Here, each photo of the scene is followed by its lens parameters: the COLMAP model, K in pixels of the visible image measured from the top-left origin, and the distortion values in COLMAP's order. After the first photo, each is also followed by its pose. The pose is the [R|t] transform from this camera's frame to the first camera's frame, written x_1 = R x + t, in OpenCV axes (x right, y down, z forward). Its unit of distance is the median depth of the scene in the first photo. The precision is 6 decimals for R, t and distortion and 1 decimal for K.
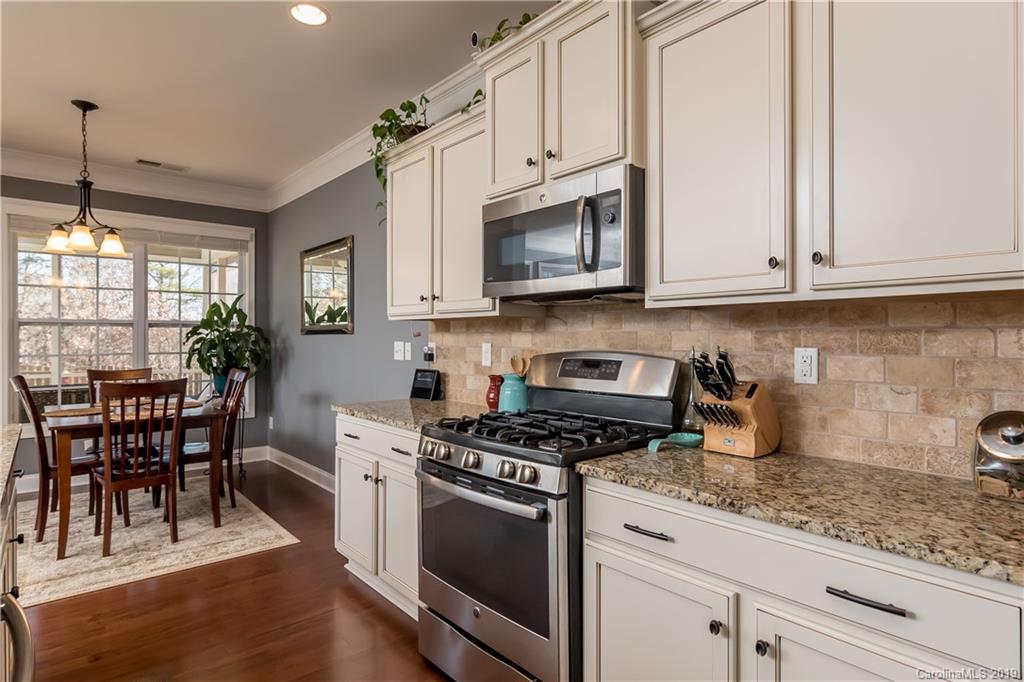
lens RADIAL K [[556.6, 0, 504.3], [0, 556.6, 338.3], [0, 0, 1]] dist [-0.004530, 0.002271]
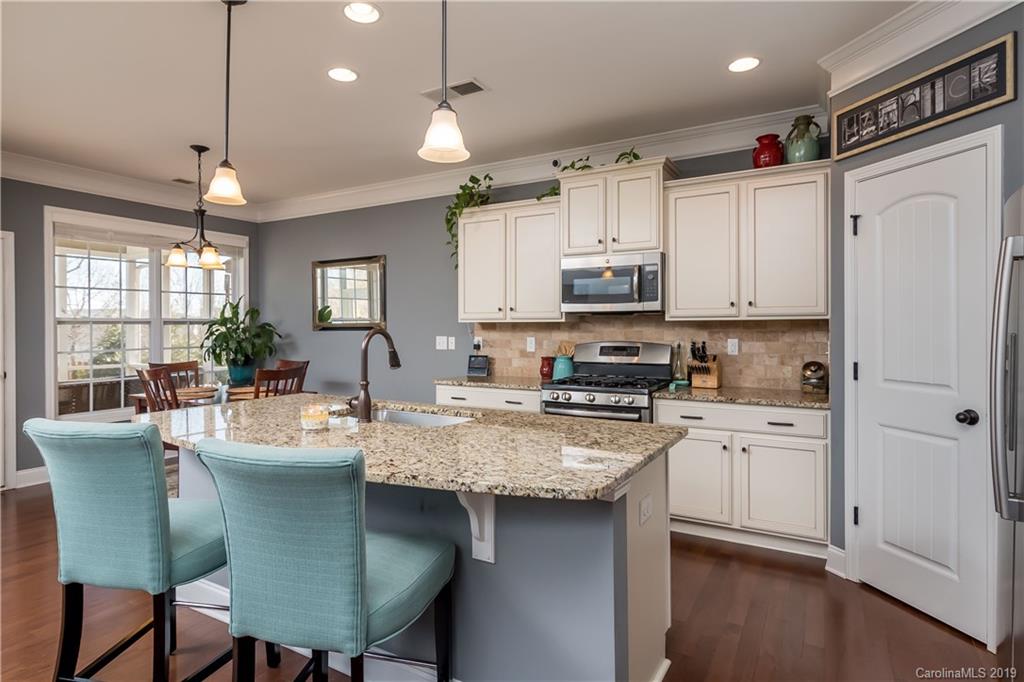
lens RADIAL K [[556.6, 0, 512.3], [0, 556.6, 333.8], [0, 0, 1]] dist [-0.004530, 0.002271]
pose [[0.942102, -0.008700, 0.335212, -0.712610], [0.004812, 0.999911, 0.012427, -0.024647], [-0.335291, -0.010095, 0.942061, -0.554948]]
